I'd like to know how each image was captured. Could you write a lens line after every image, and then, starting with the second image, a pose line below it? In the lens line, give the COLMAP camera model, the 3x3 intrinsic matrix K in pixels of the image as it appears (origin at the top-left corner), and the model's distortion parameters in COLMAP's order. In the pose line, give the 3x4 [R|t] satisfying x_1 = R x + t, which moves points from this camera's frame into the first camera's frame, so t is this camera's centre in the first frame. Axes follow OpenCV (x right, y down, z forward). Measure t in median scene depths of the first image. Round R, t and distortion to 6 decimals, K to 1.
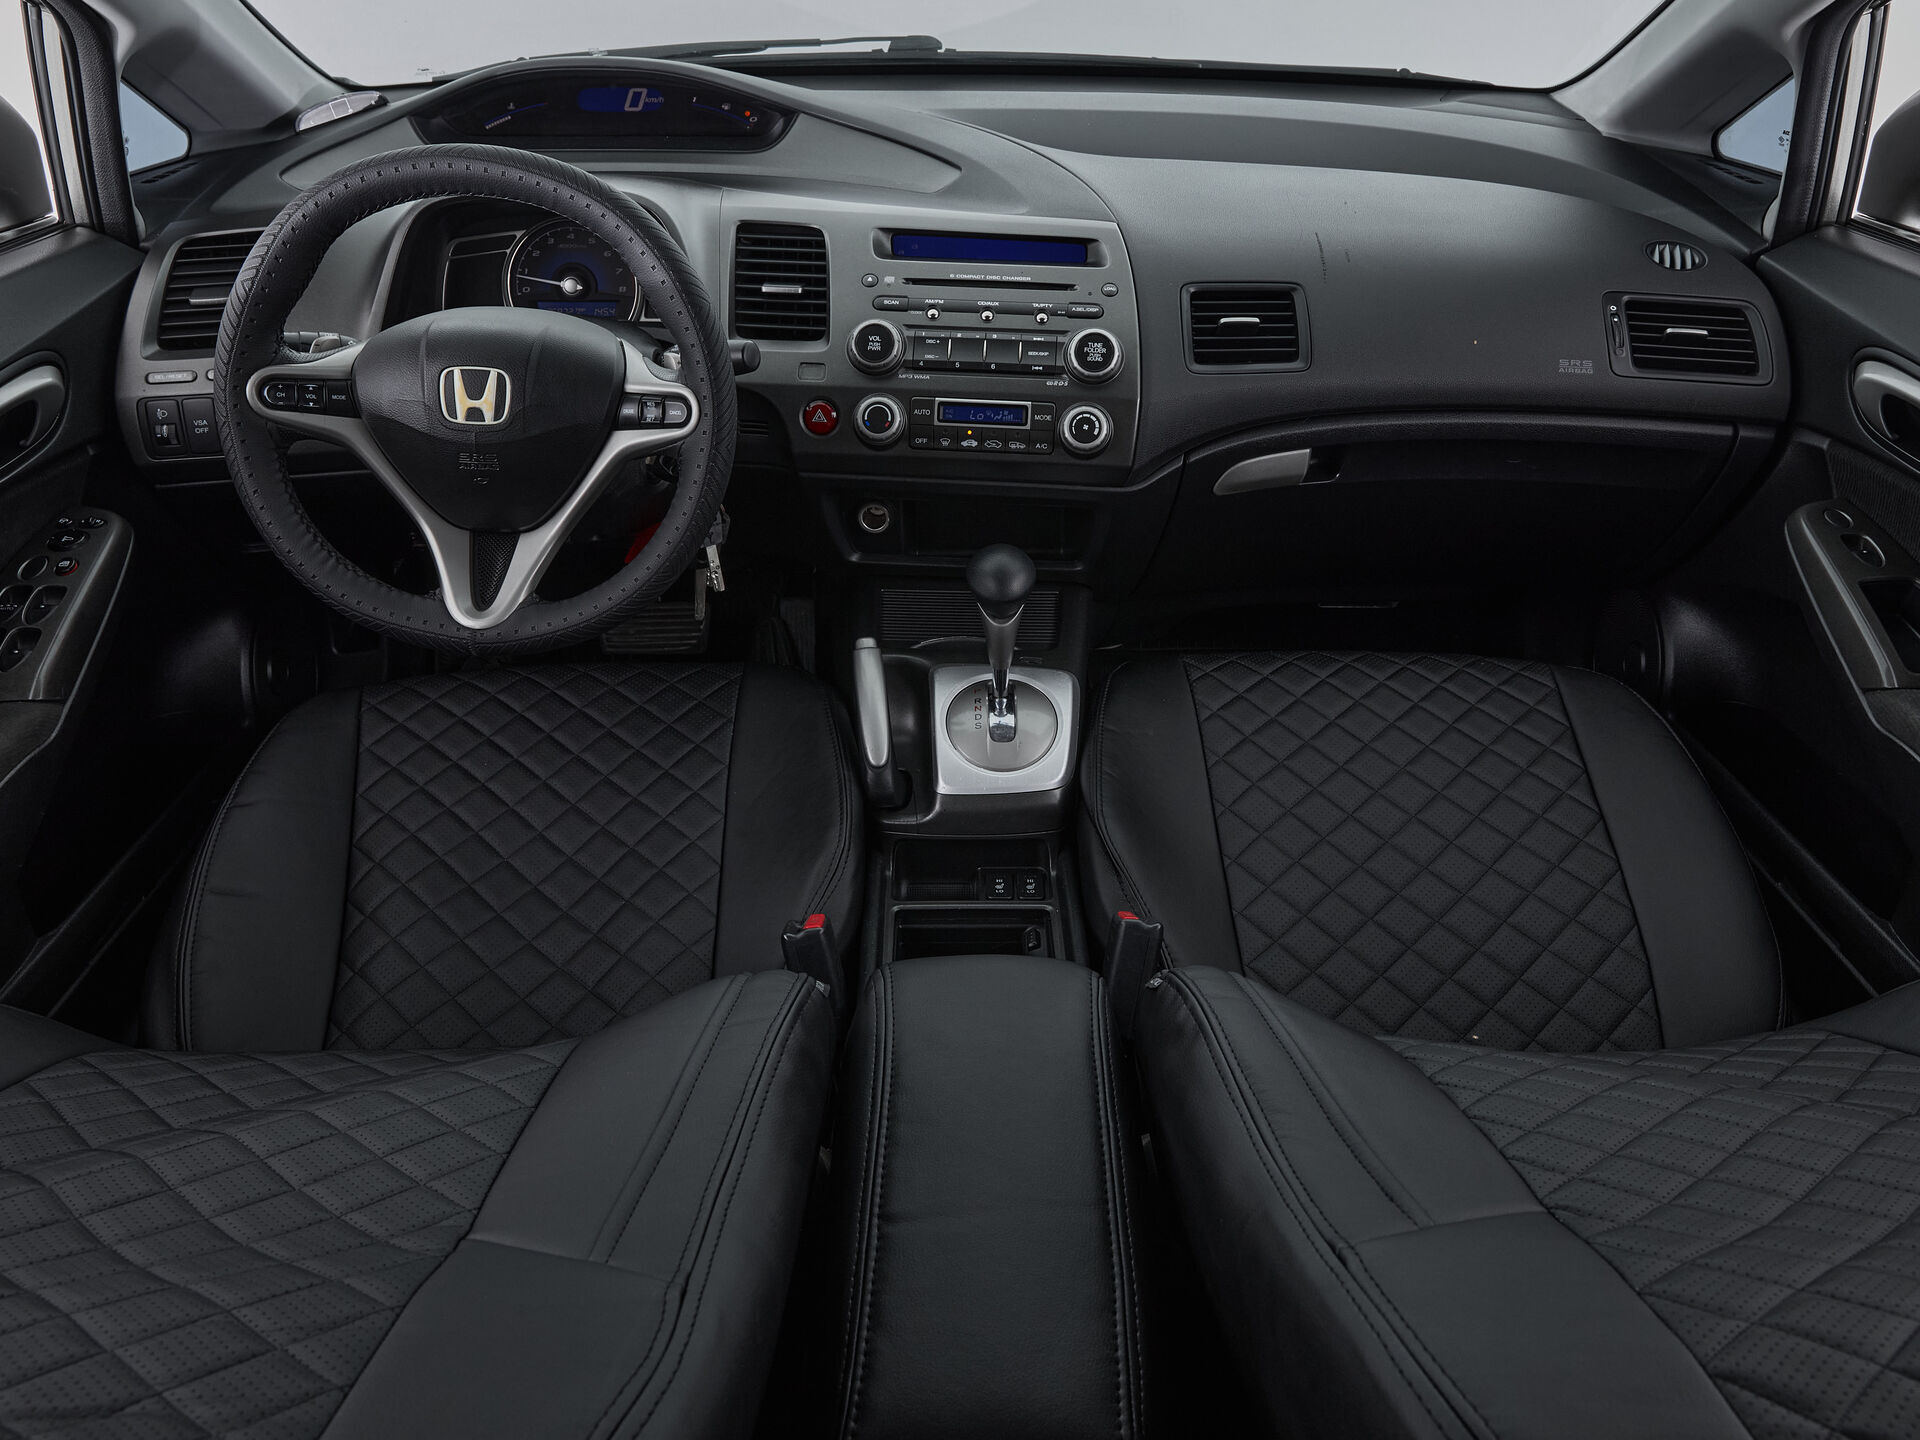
lens RADIAL K [[1271.1, 0, 960.8], [0, 1271.1, 712.6], [0, 0, 1]] dist [-0.003907, -0.000879]
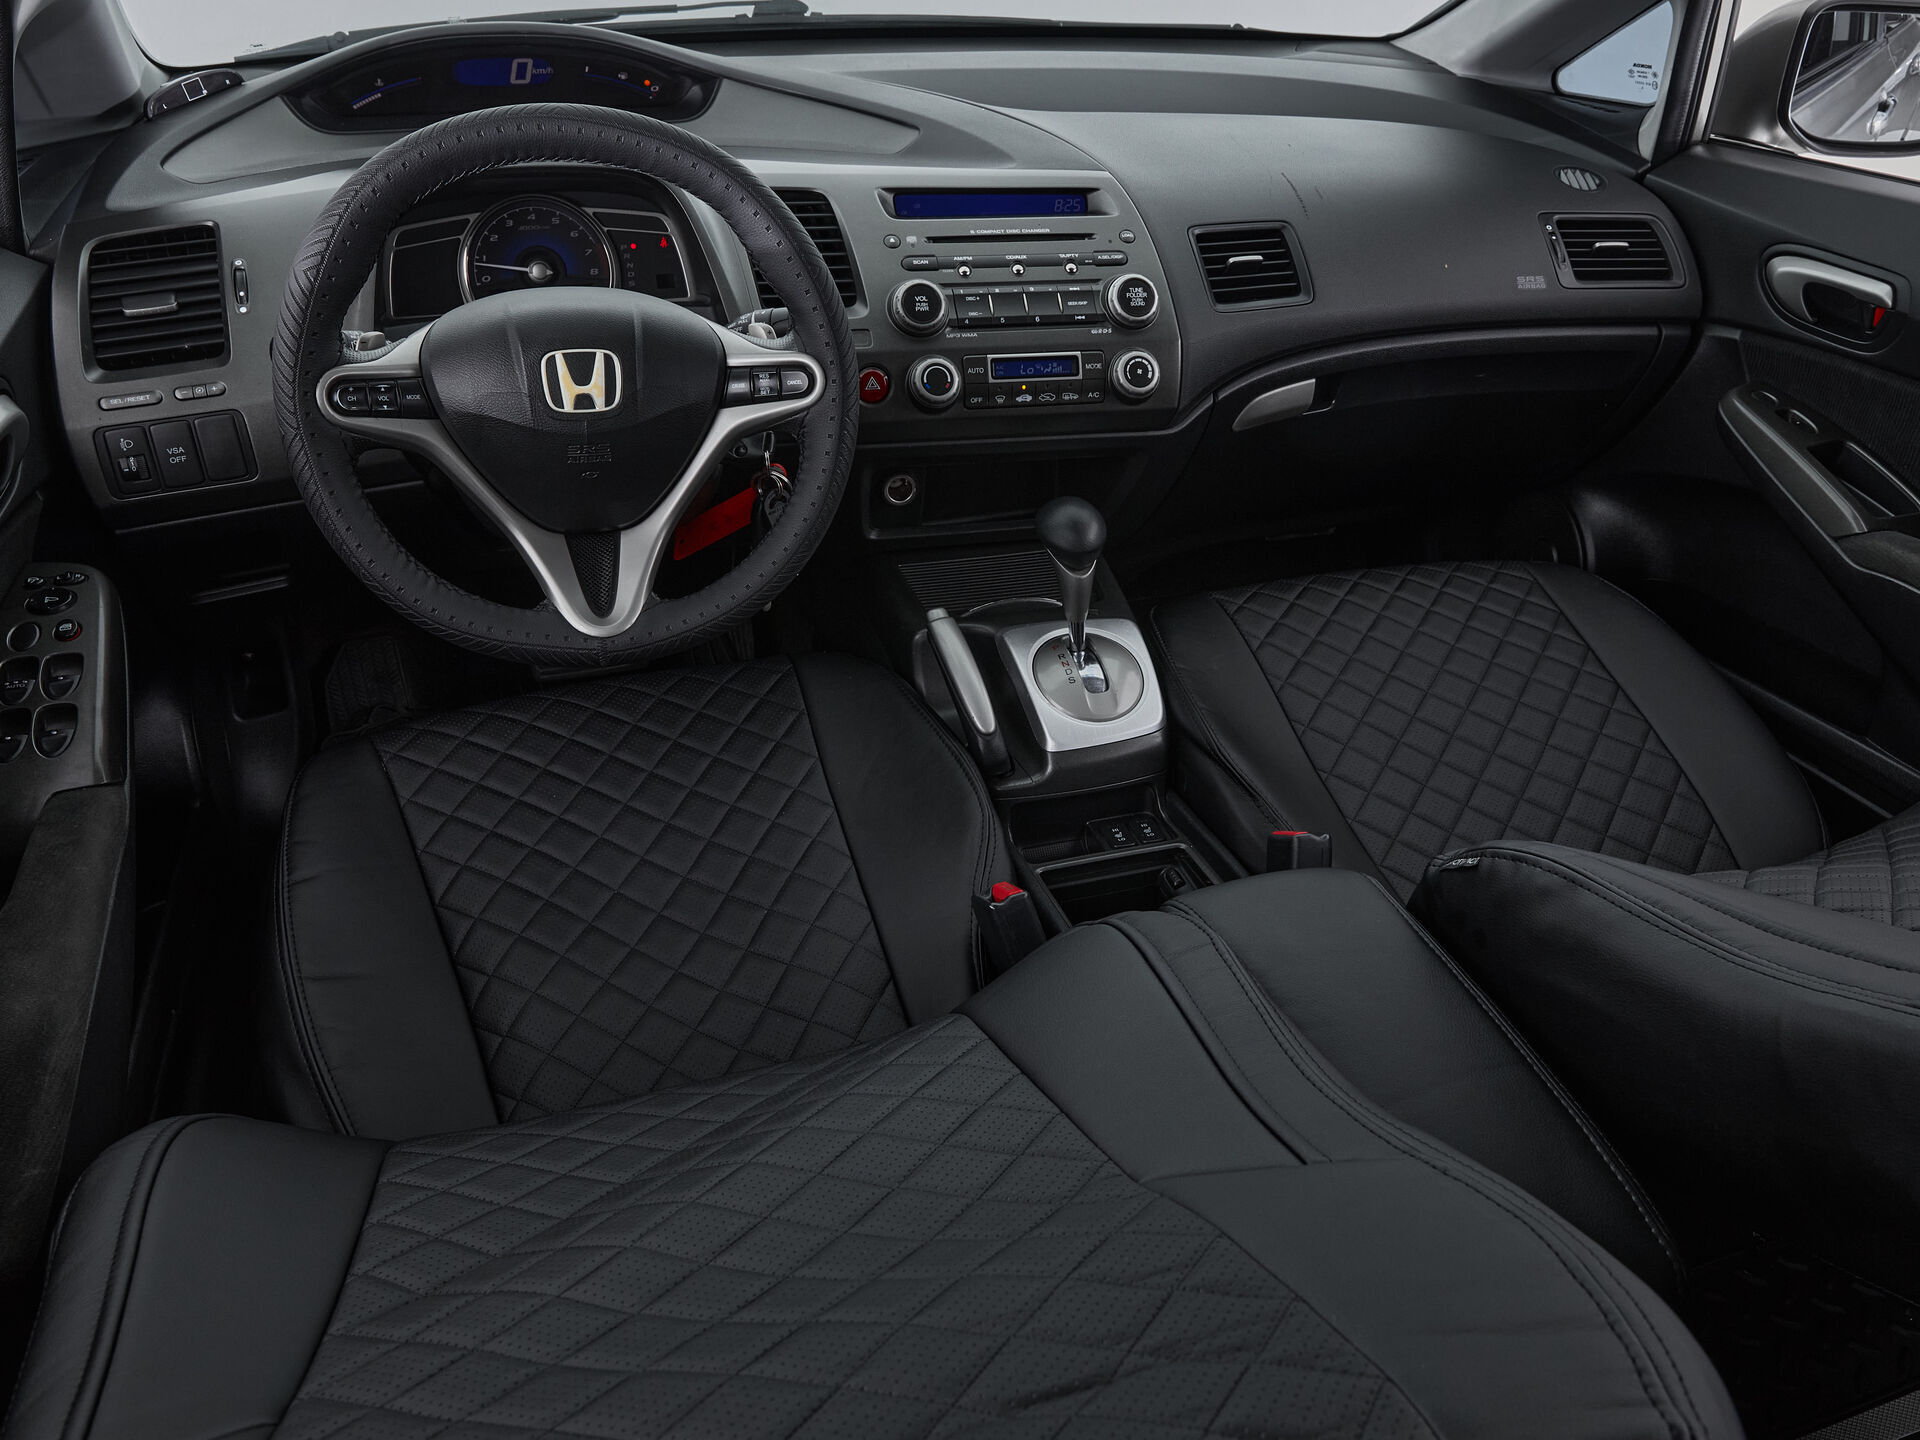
lens RADIAL K [[1314.8, 0, 961.3], [0, 1314.8, 725.4], [0, 0, 1]] dist [-0.002772, -0.000531]
pose [[0.963666, -0.142528, 0.225904, -0.308614], [0.141814, 0.989702, 0.019473, 0.013291], [-0.226353, 0.013271, 0.973955, 0.017296]]
